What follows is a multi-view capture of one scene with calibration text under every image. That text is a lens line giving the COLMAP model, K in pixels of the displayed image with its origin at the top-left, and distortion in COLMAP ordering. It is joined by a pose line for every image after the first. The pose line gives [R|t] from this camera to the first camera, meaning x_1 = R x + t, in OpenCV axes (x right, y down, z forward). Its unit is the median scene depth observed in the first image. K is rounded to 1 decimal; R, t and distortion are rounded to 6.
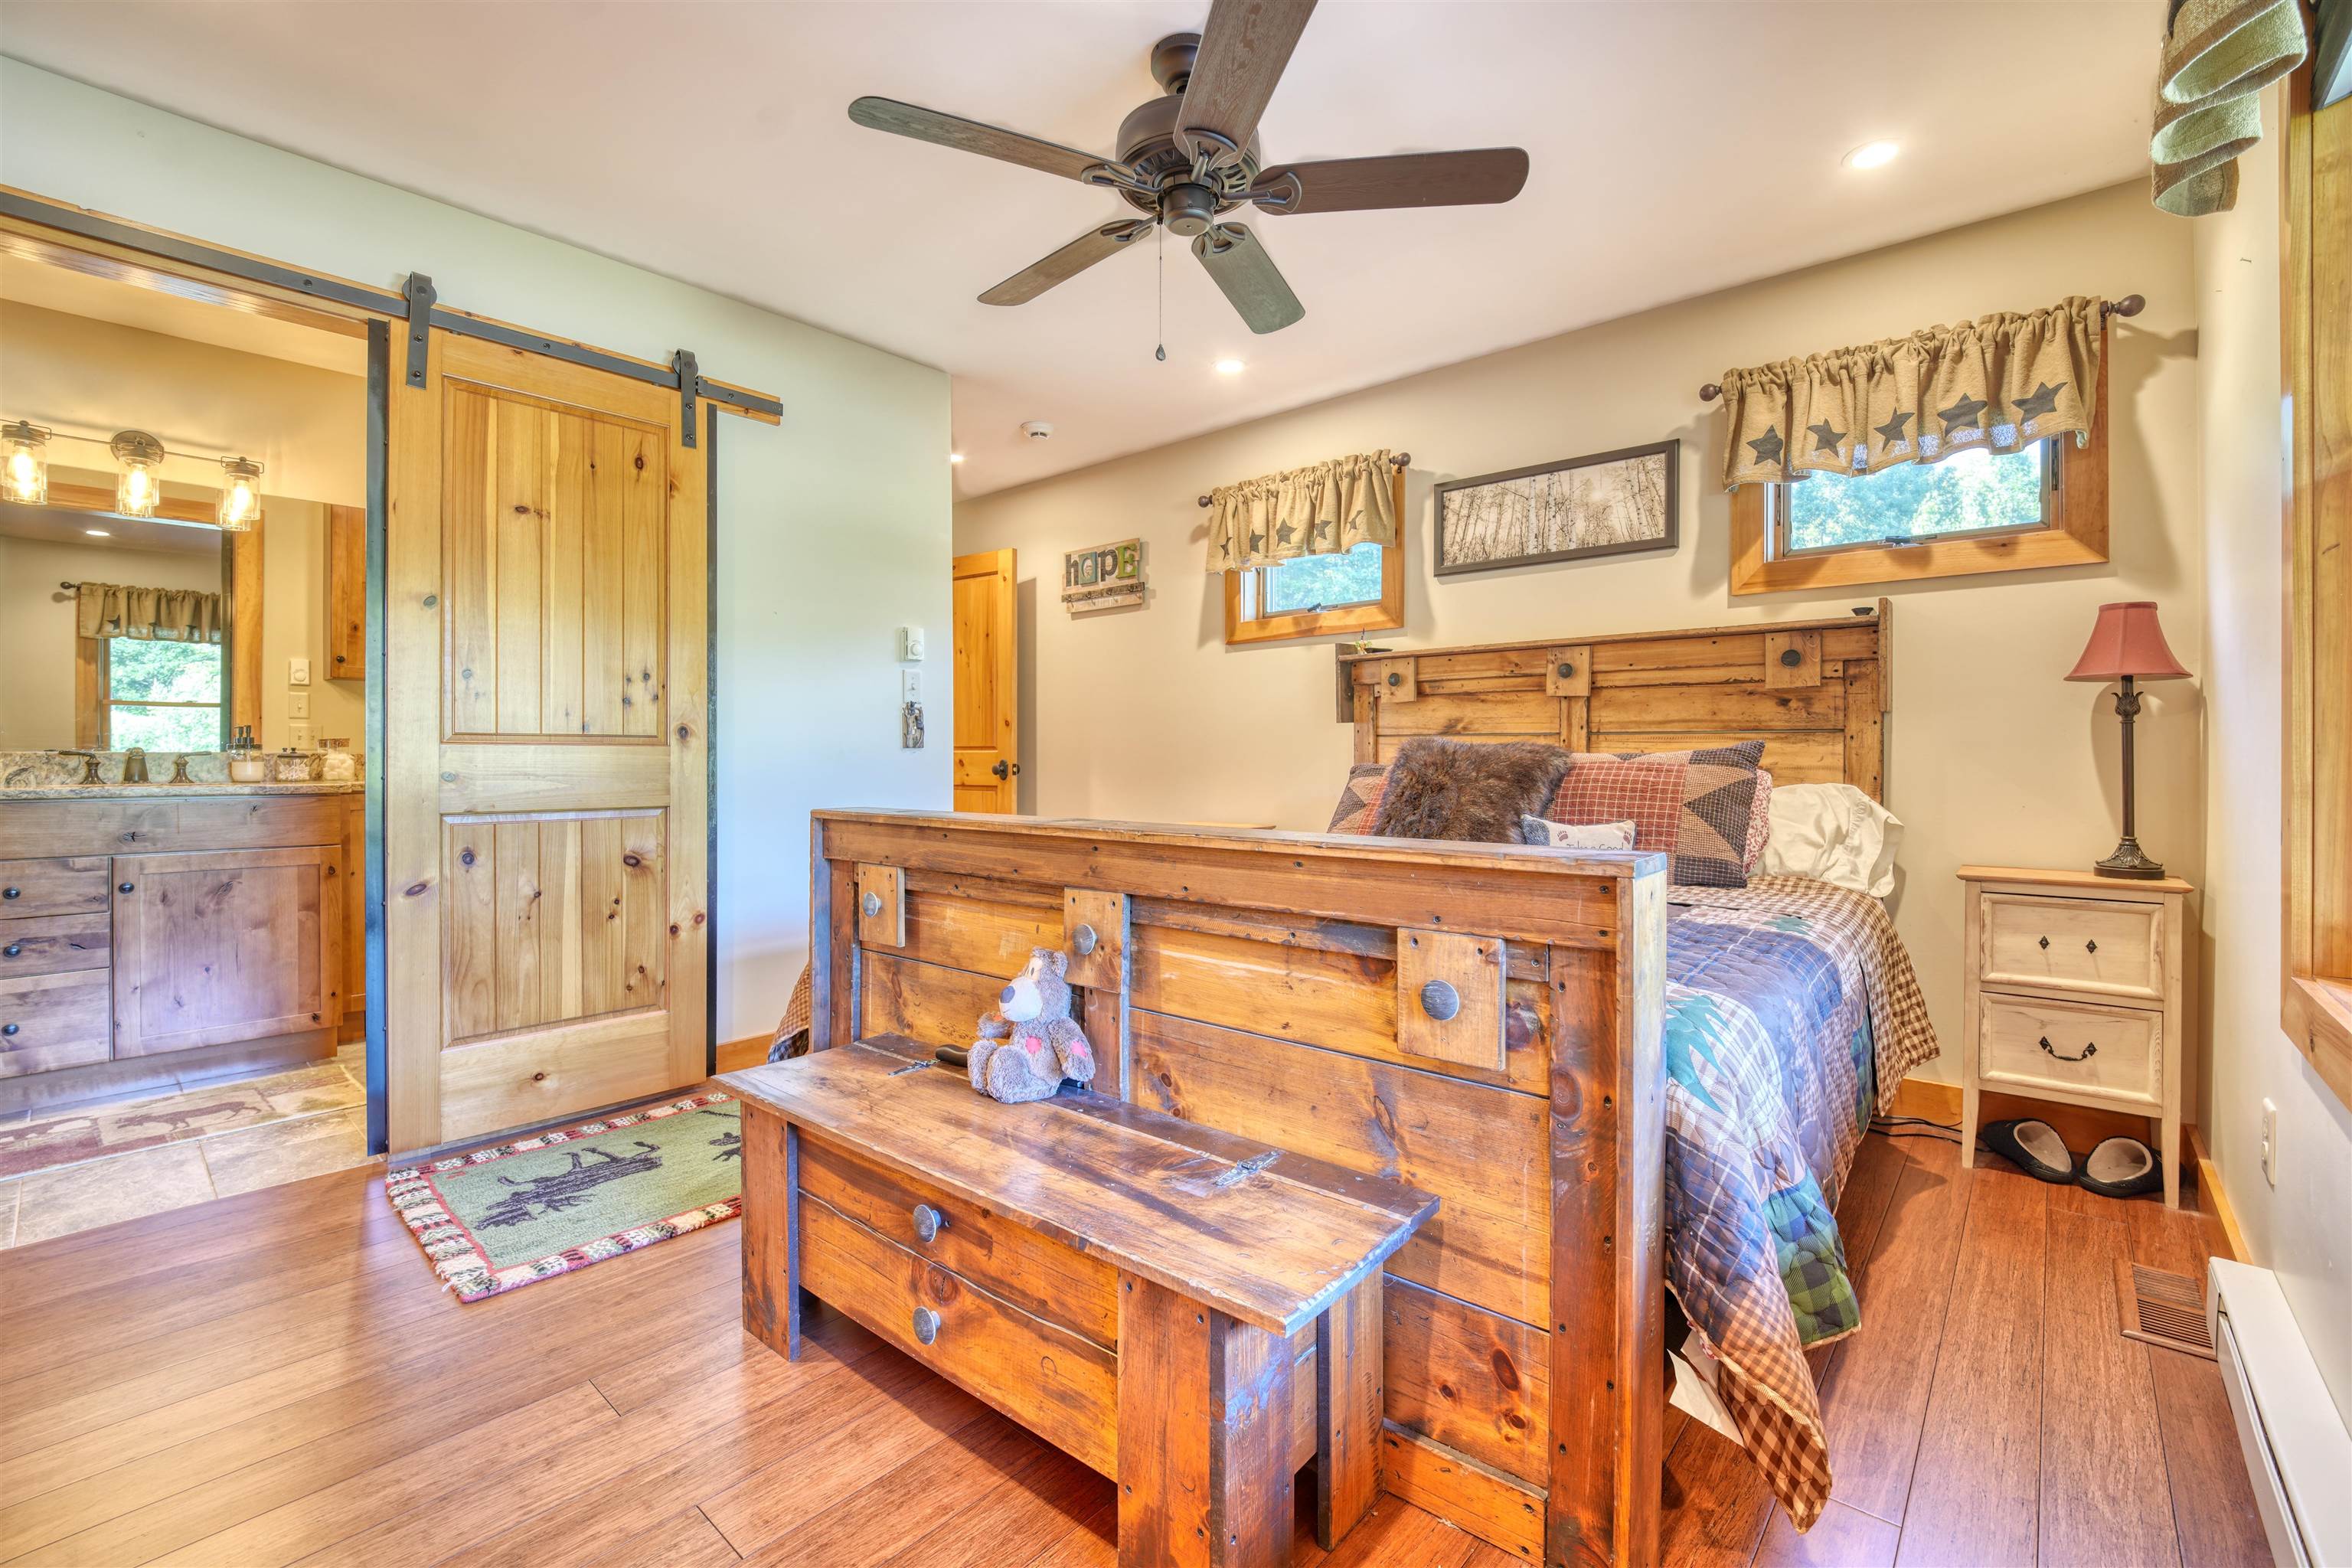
lens RADIAL K [[986.3, 0, 1163.3], [0, 986.3, 756.4], [0, 0, 1]] dist [0.001325, -0.008280]
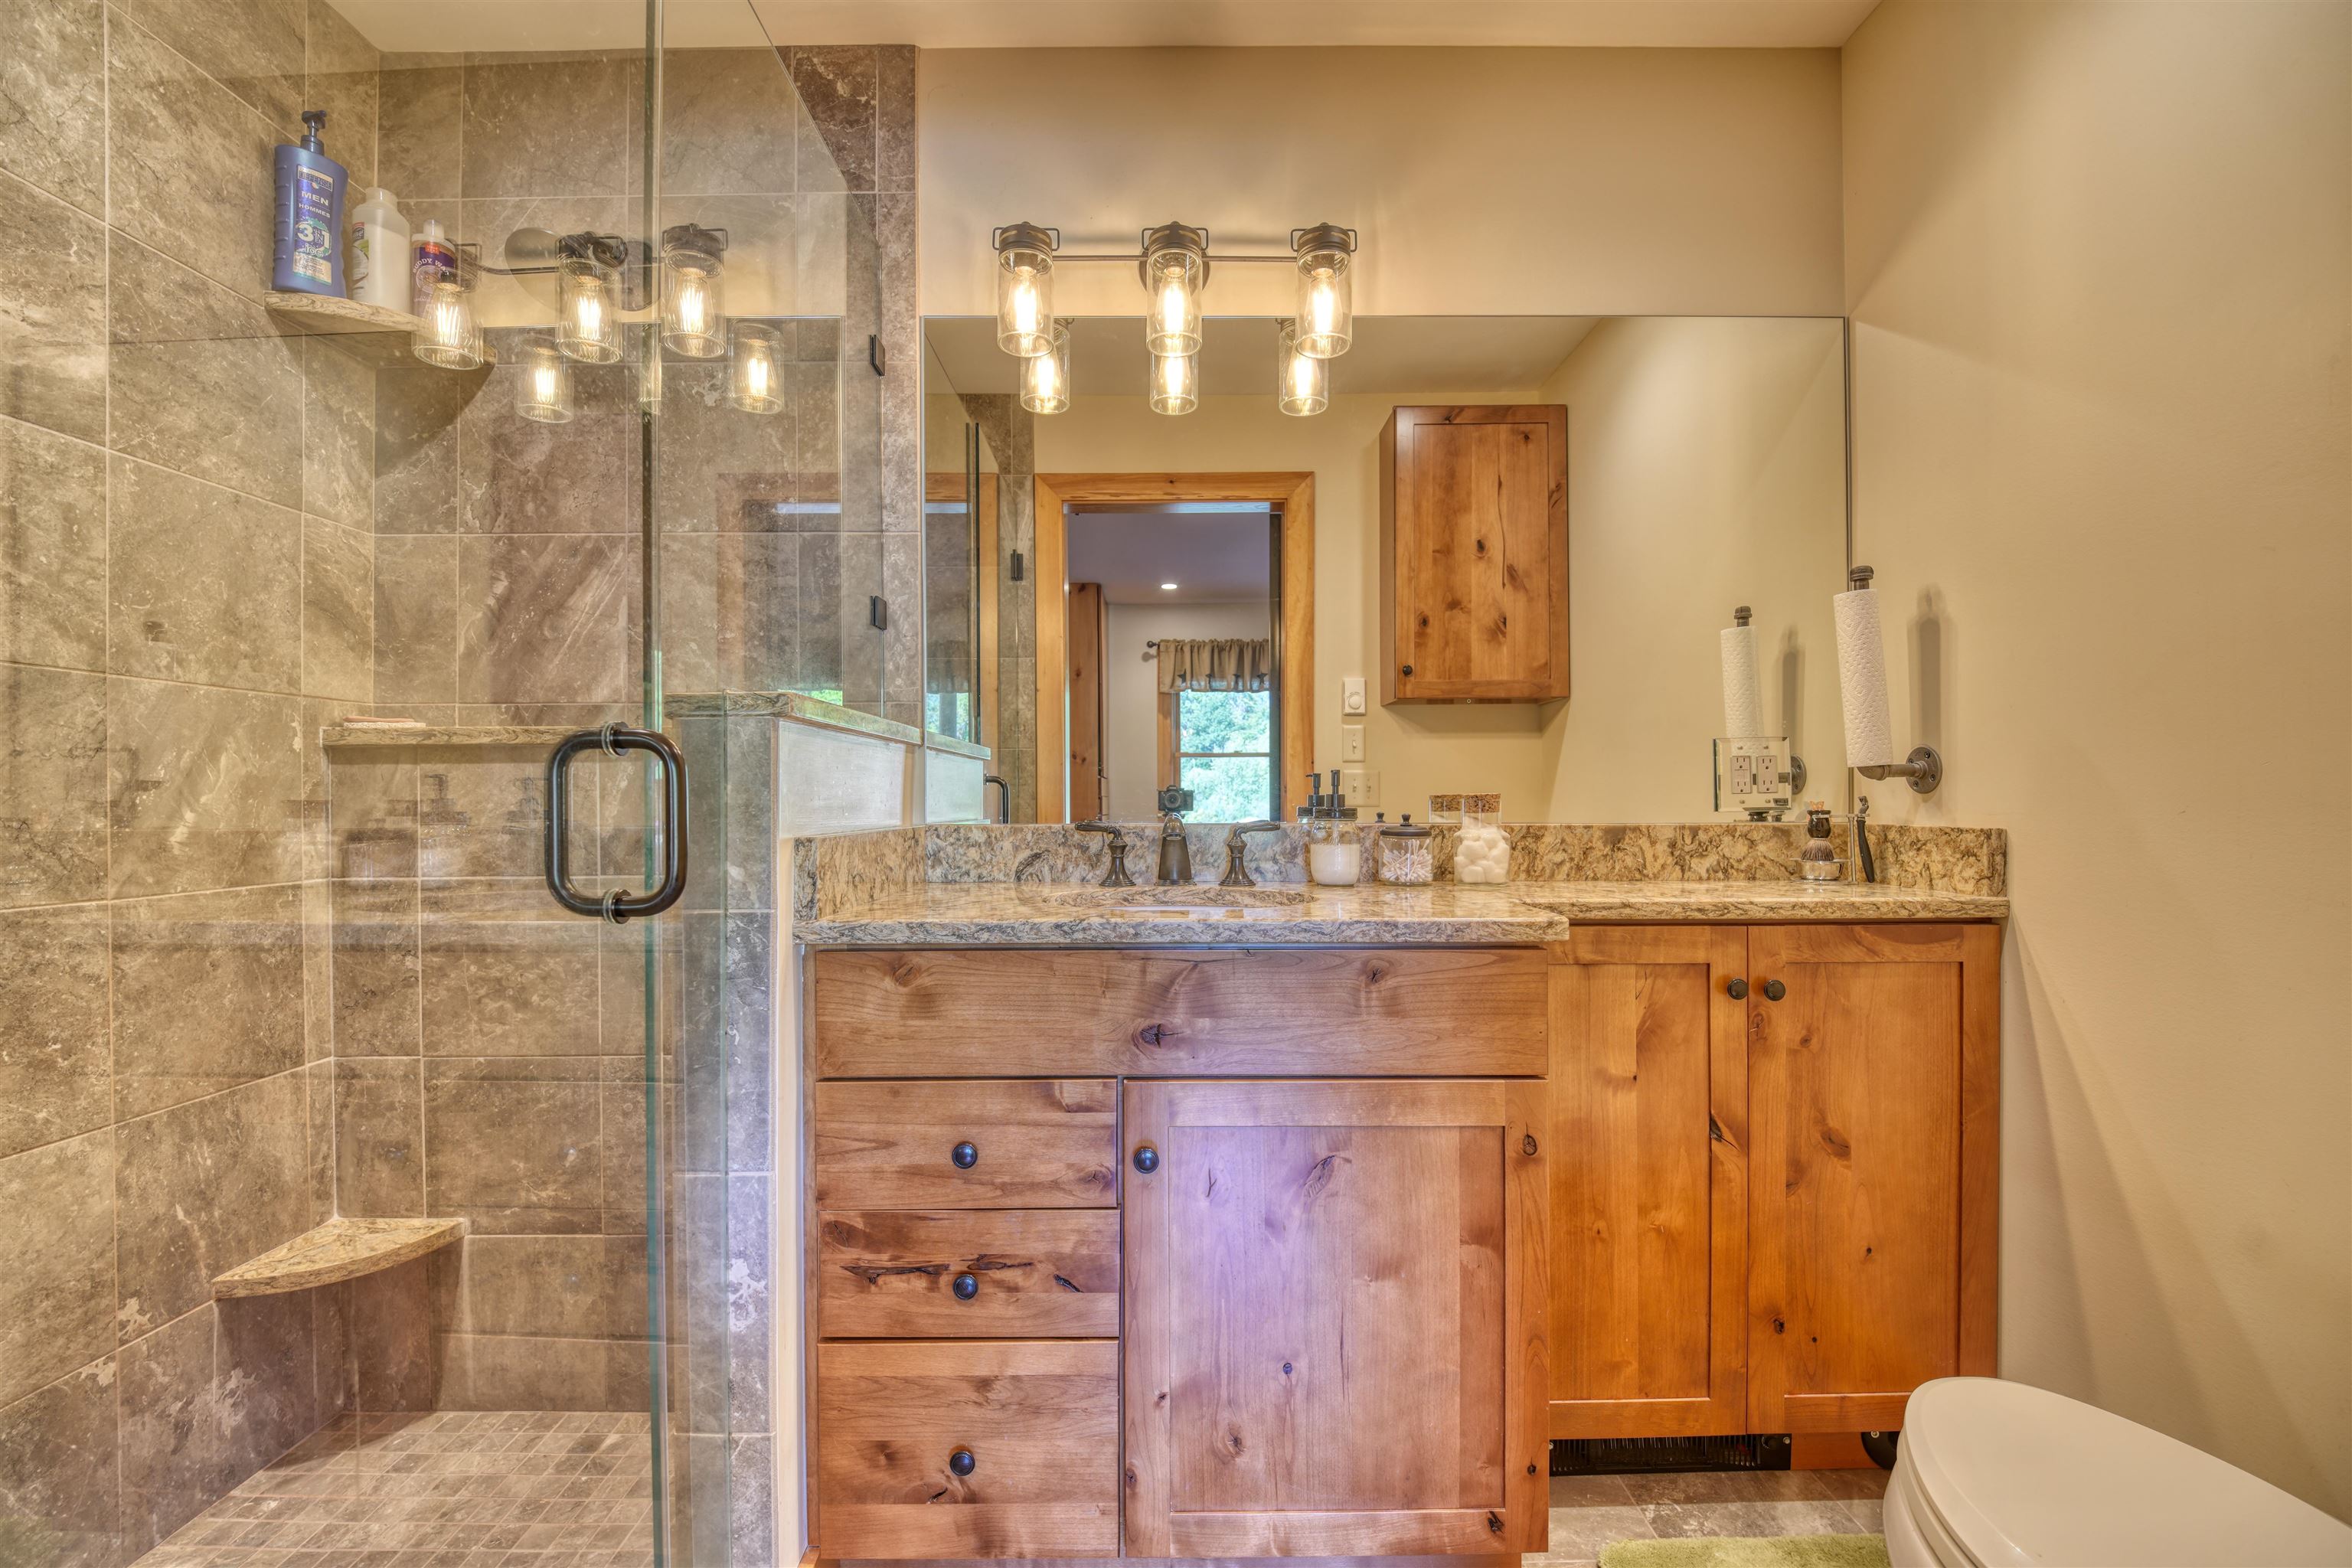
lens RADIAL K [[986.3, 0, 1179.1], [0, 986.3, 794.2], [0, 0, 1]] dist [0.001325, -0.008280]
pose [[0.670005, -0.004981, -0.742340, -0.661592], [0.003569, 0.999988, -0.003488, -0.019534], [0.742348, -0.000313, 0.670014, 0.652493]]
